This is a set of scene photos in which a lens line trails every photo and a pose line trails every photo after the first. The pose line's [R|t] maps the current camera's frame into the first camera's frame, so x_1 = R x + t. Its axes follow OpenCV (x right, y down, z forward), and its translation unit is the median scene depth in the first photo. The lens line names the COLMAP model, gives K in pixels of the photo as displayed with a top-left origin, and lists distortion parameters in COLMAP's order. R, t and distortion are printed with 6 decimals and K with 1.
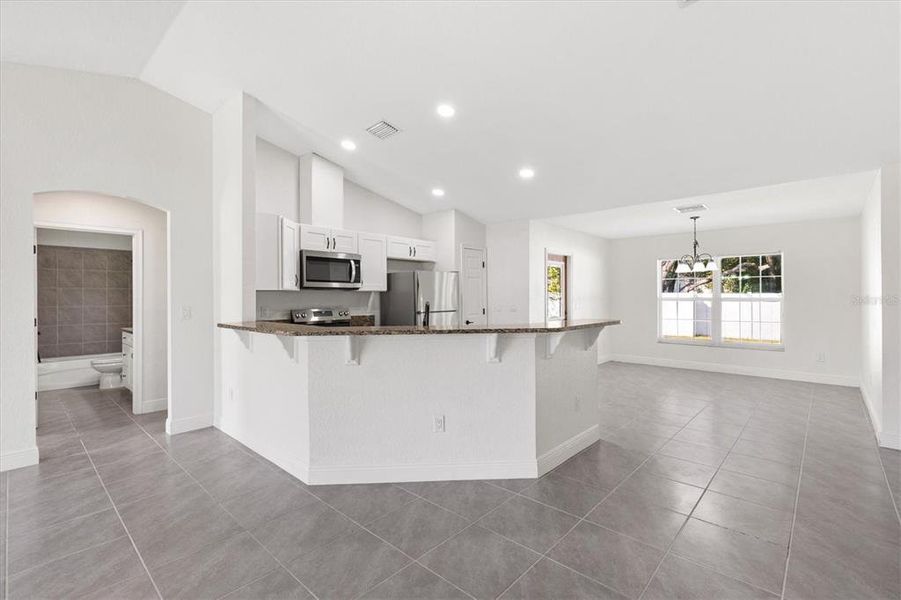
lens RADIAL K [[407.0, 0, 452.8], [0, 407.0, 298.1], [0, 0, 1]] dist [0.003444, -0.001148]
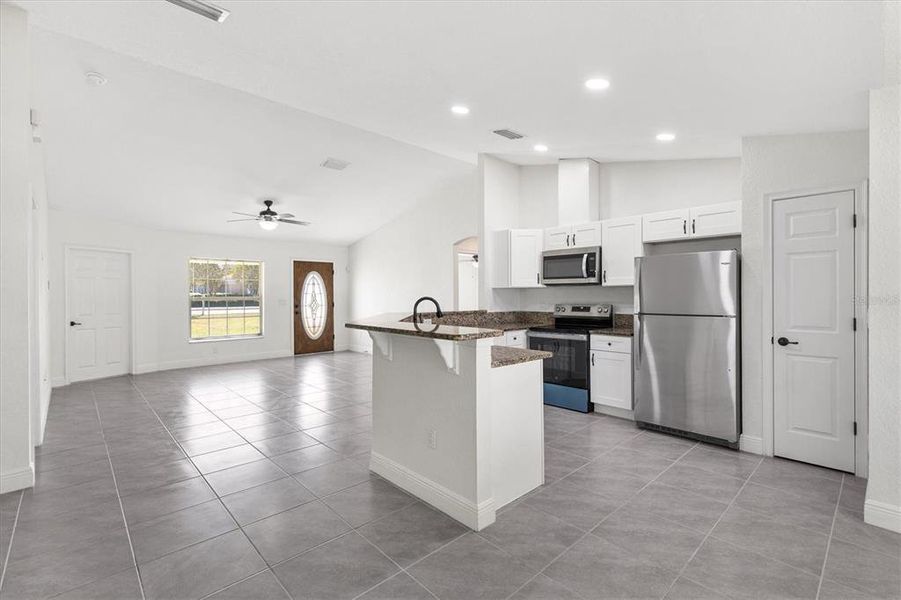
lens RADIAL K [[407.0, 0, 453.9], [0, 407.0, 296.6], [0, 0, 1]] dist [0.003444, -0.001148]
pose [[-0.077466, 0.009806, -0.996947, 0.731861], [-0.000033, 0.999952, 0.009838, -0.003270], [0.996995, 0.000795, -0.077462, 0.776197]]
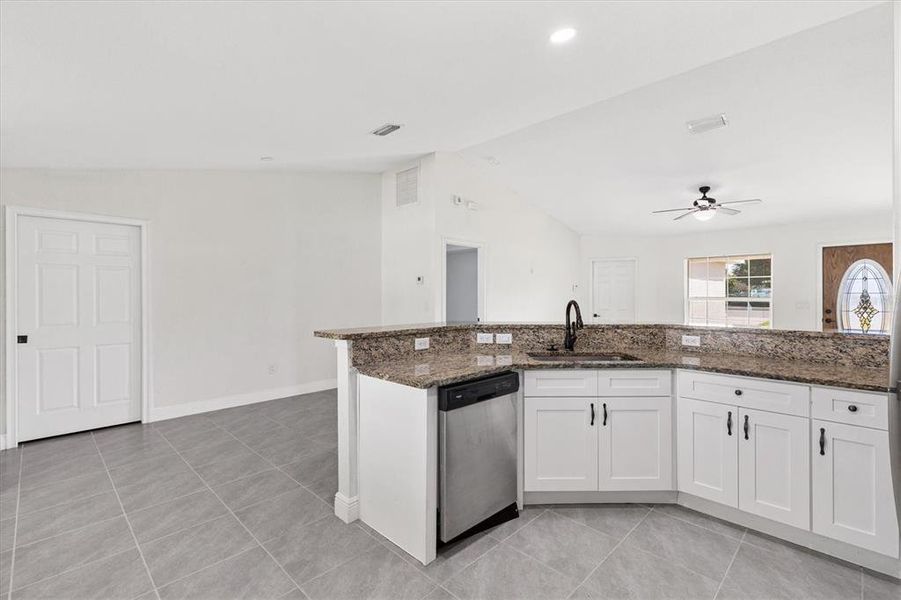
lens RADIAL K [[407.0, 0, 452.0], [0, 407.0, 295.6], [0, 0, 1]] dist [0.003444, -0.001148]
pose [[-0.998931, 0.005577, 0.045883, 0.106006], [0.005846, 0.999967, 0.005717, -0.006298], [-0.045850, 0.005979, -0.998930, 1.261595]]
